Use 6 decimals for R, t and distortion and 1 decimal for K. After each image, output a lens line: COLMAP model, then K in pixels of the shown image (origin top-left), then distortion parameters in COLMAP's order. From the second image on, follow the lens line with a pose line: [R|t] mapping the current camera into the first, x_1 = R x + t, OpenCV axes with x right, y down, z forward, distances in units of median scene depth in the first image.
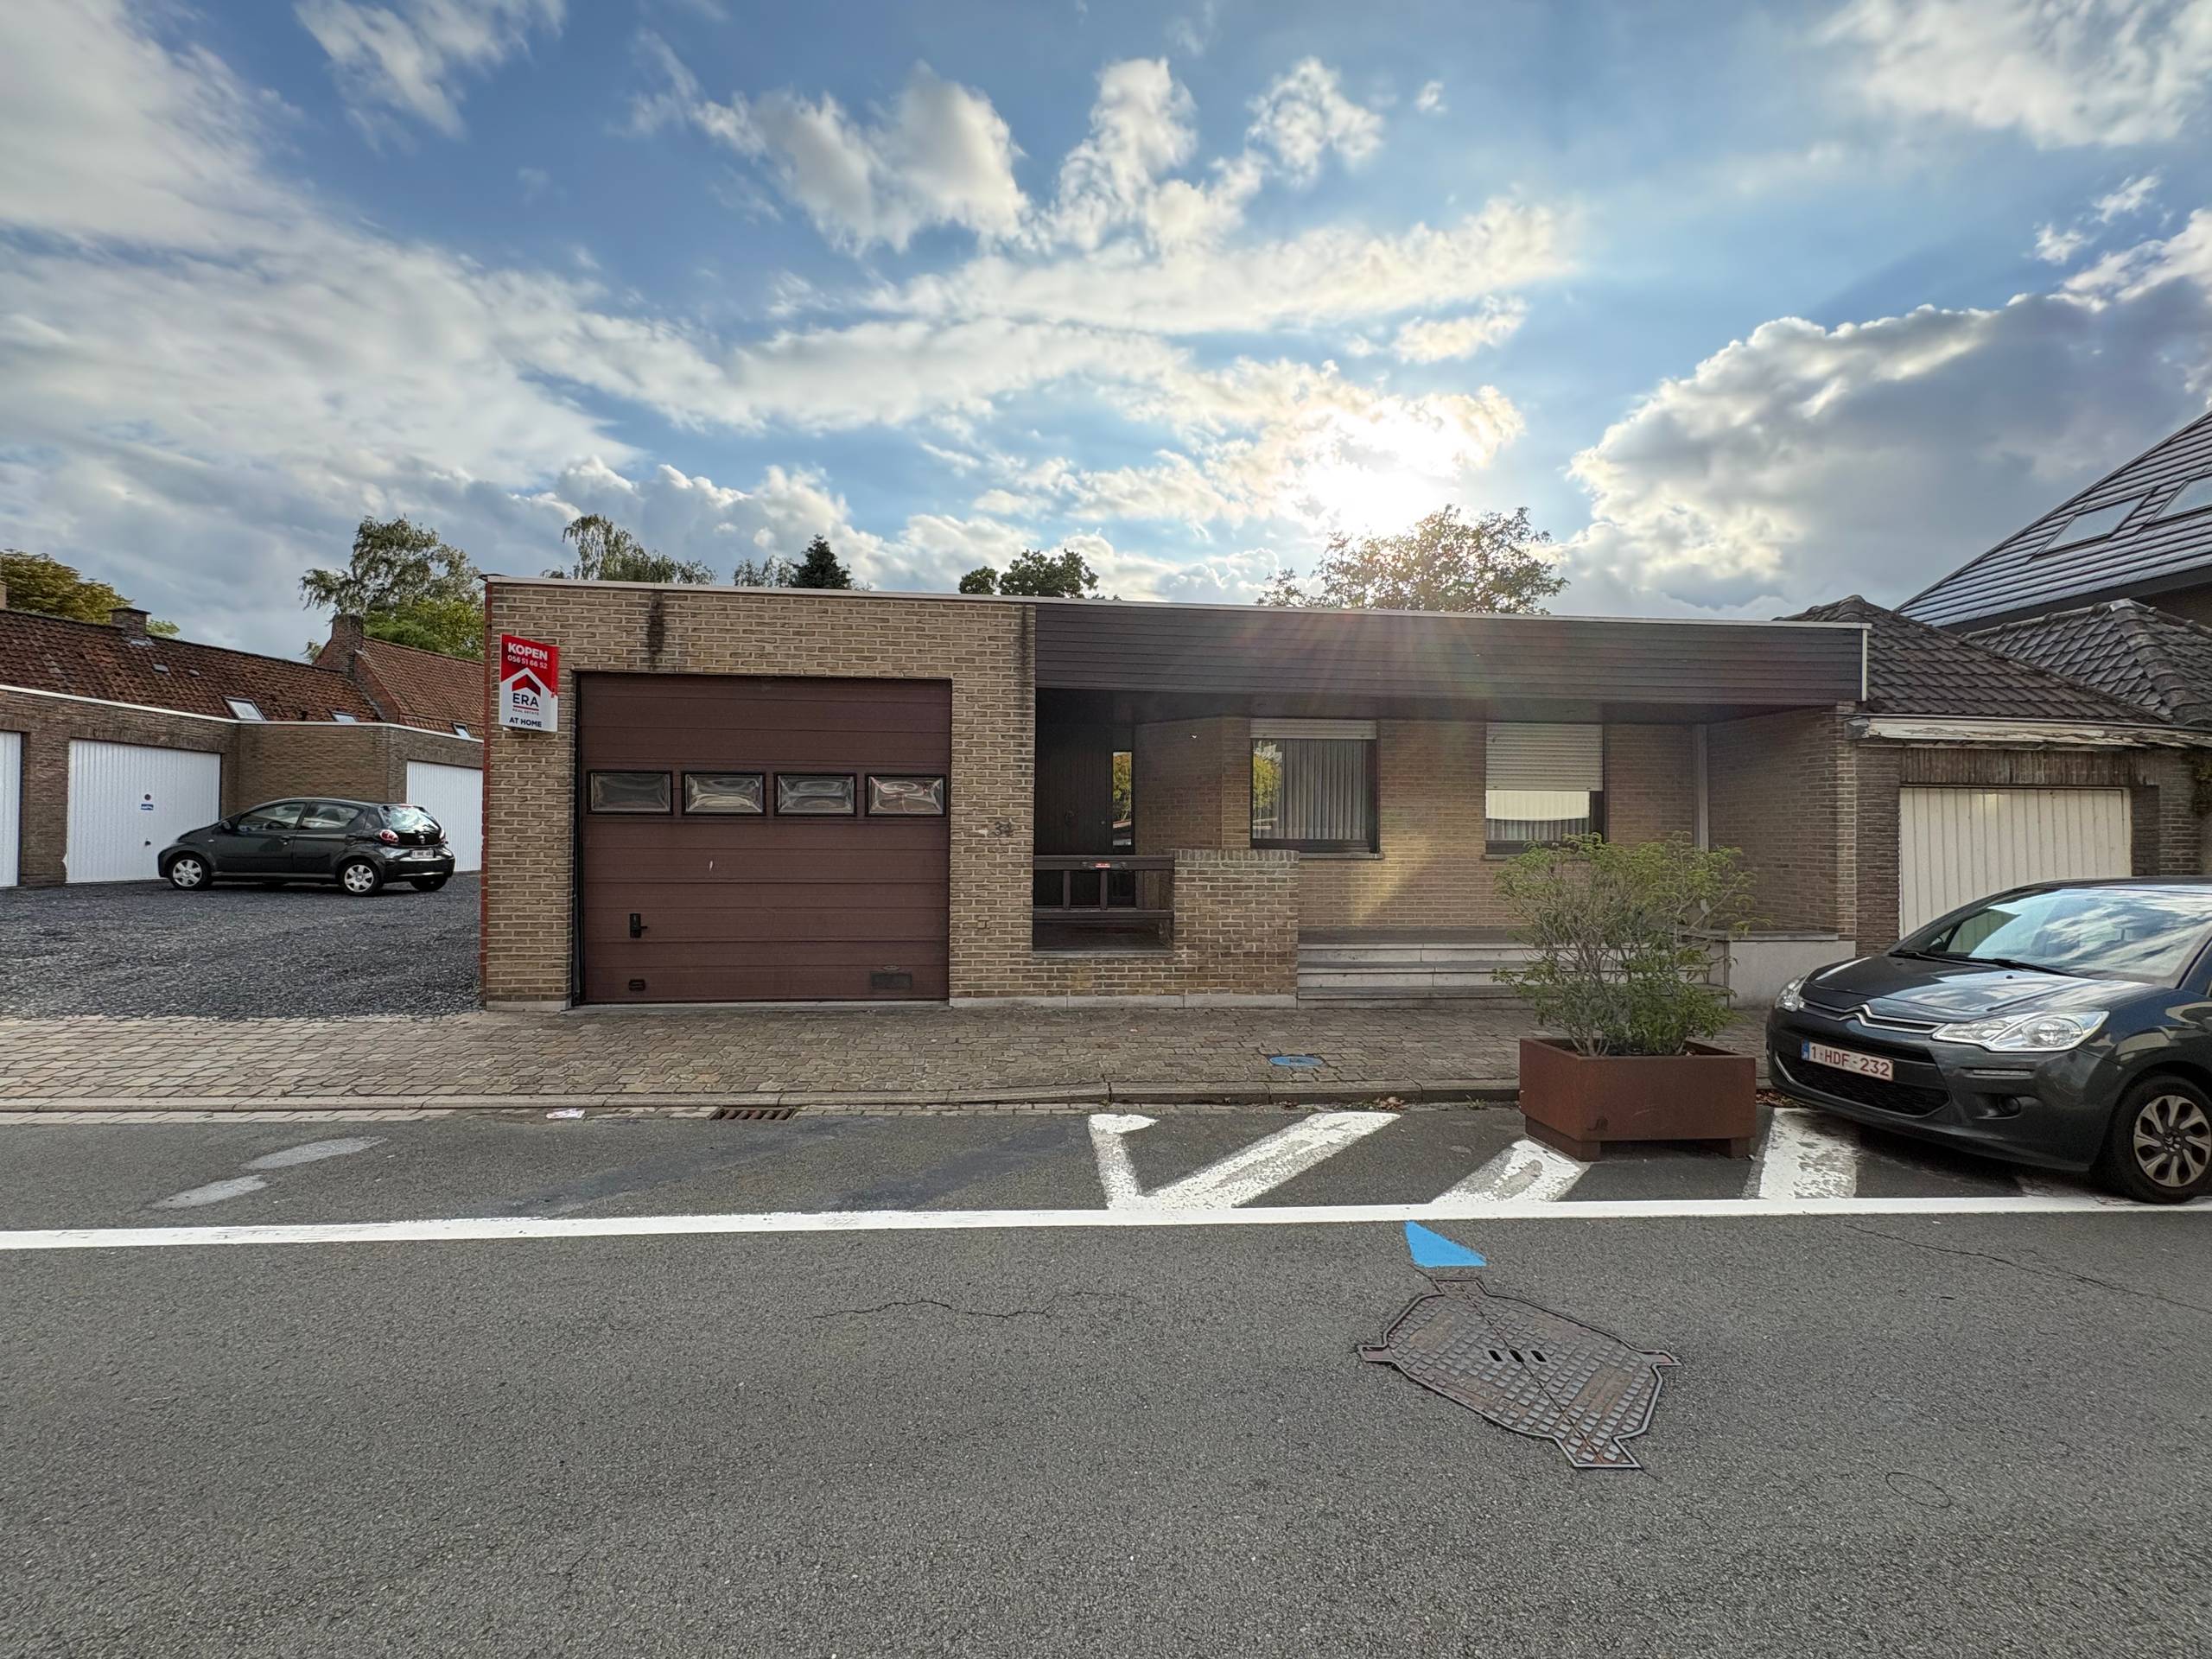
lens RADIAL K [[882.1, 0, 1104.7], [0, 882.1, 824.4], [0, 0, 1]] dist [0.000162, 0.000113]
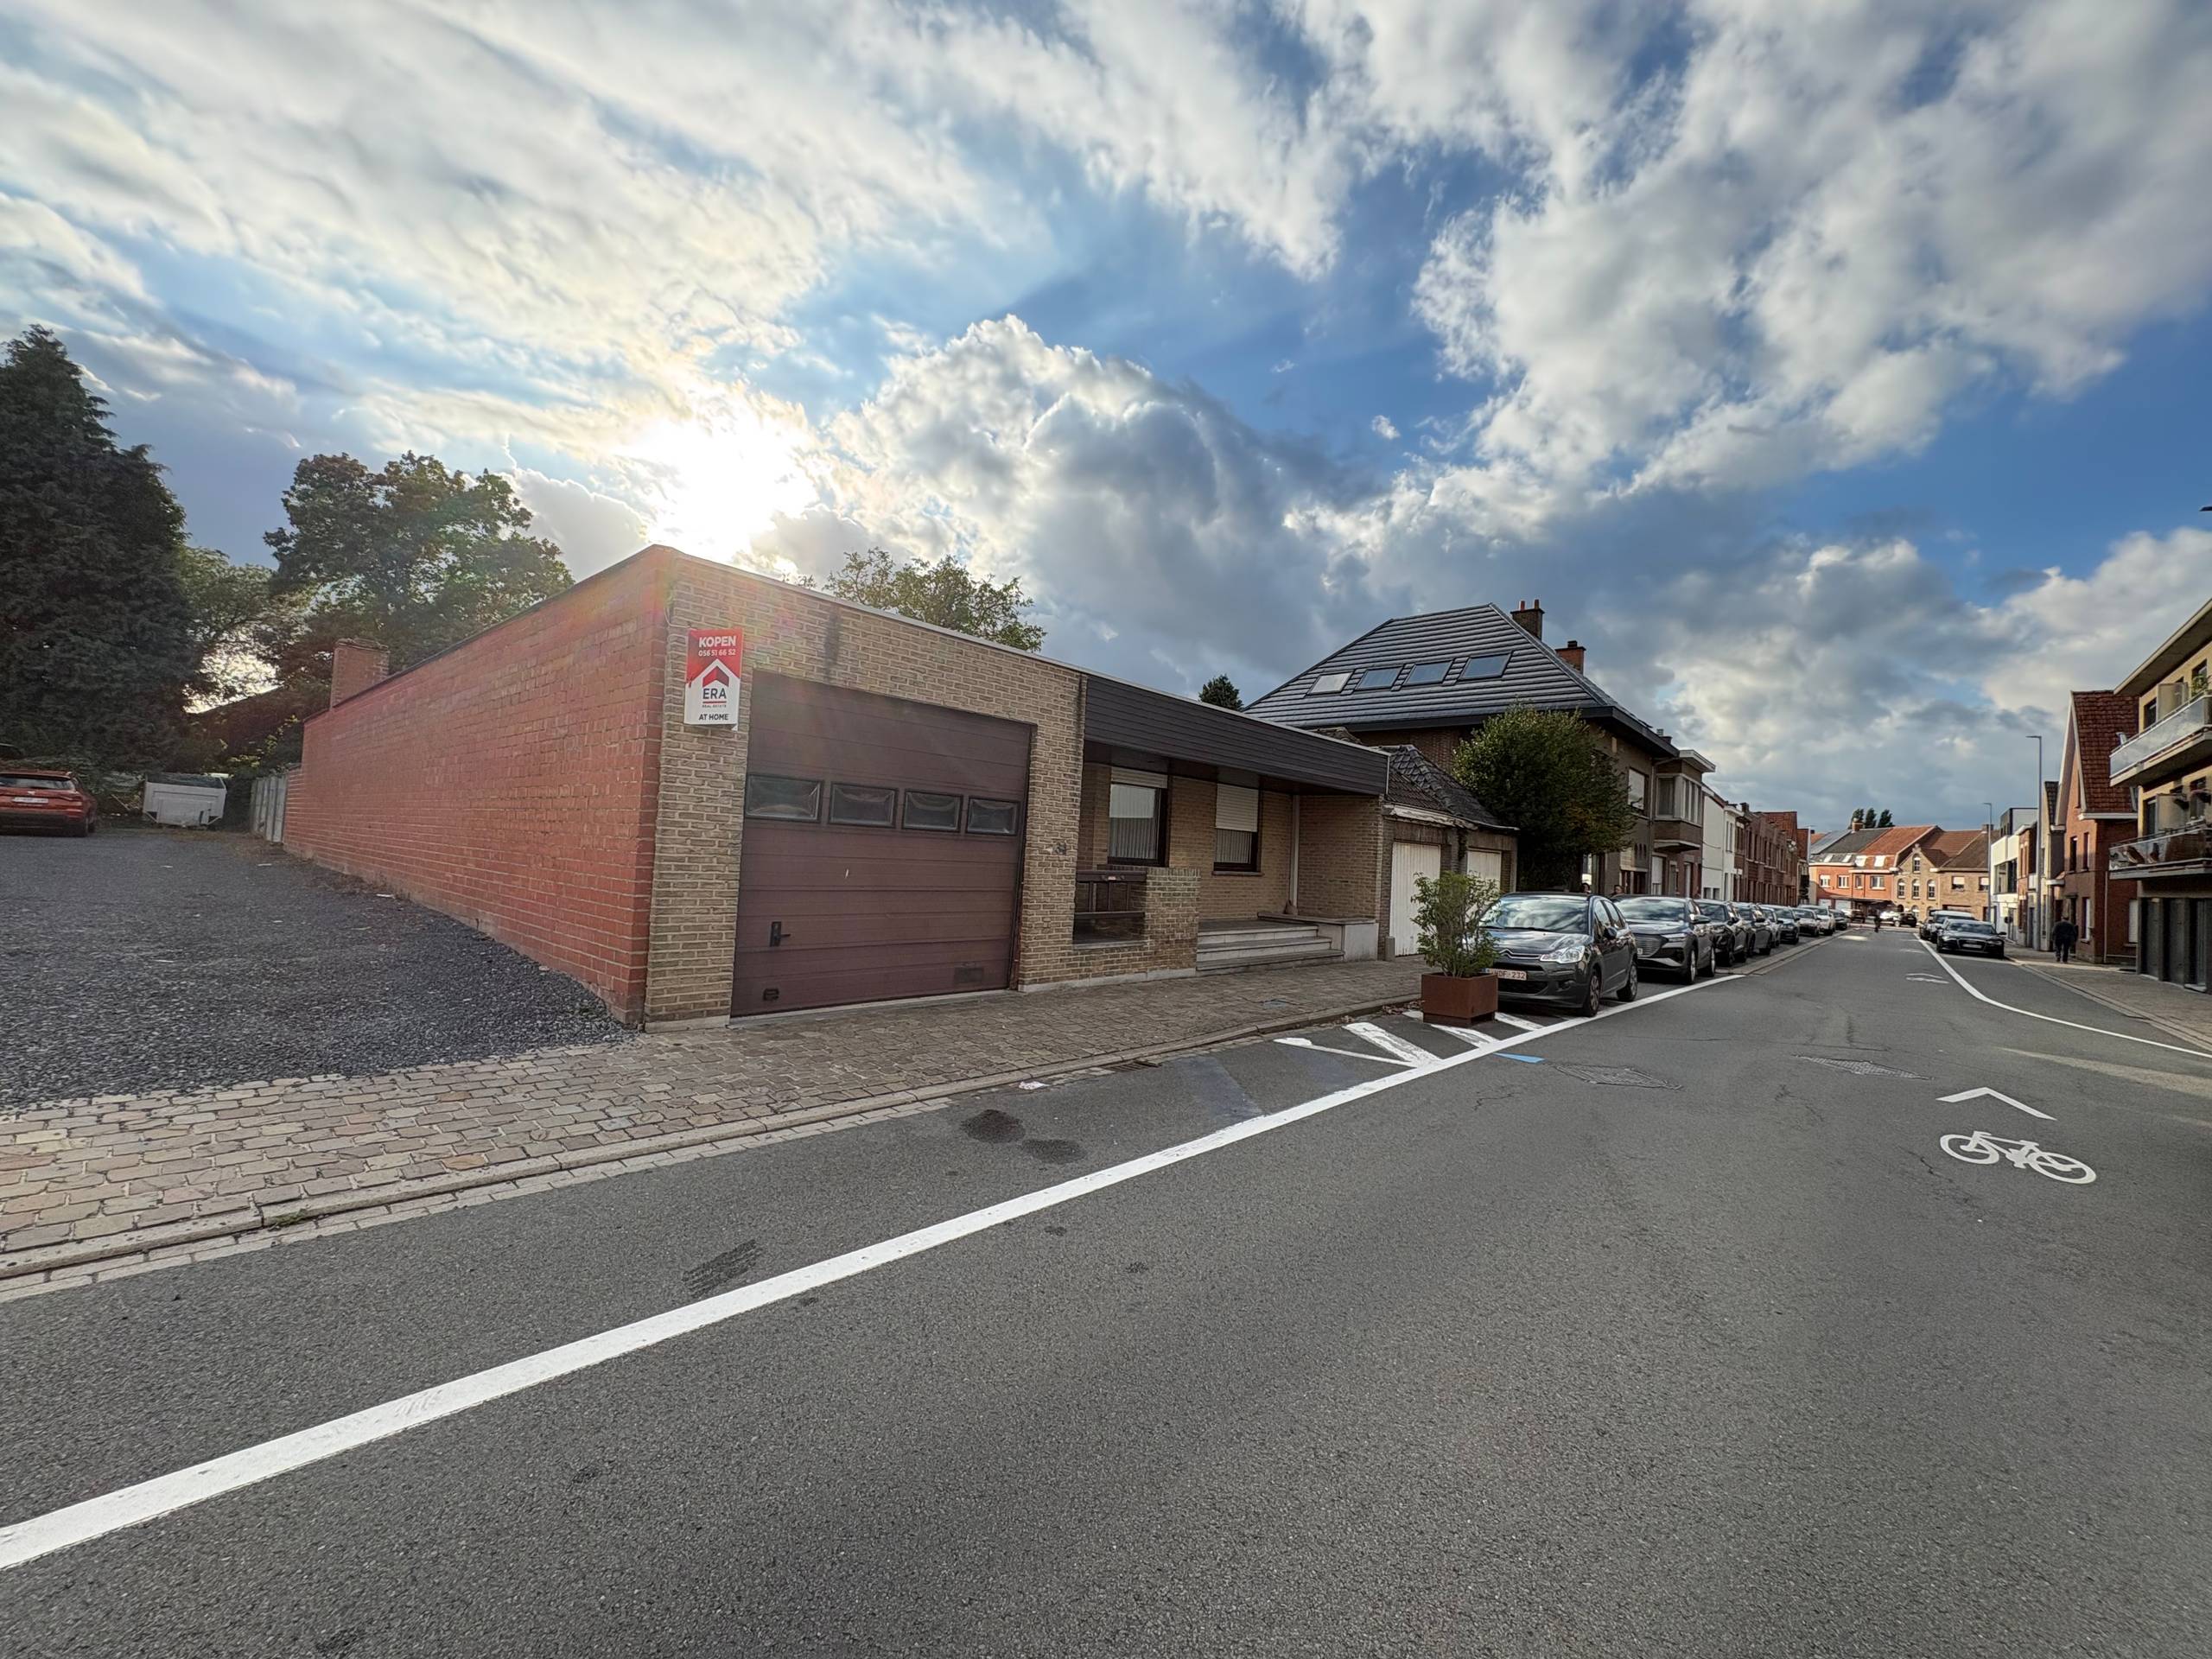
lens RADIAL K [[882.1, 0, 1107.8], [0, 882.1, 827.2], [0, 0, 1]] dist [0.000162, 0.000113]
pose [[0.733508, 0.051304, 0.677741, -0.921877], [-0.055511, 0.998338, -0.015494, -0.009165], [-0.677410, -0.026258, 0.735137, 0.029804]]
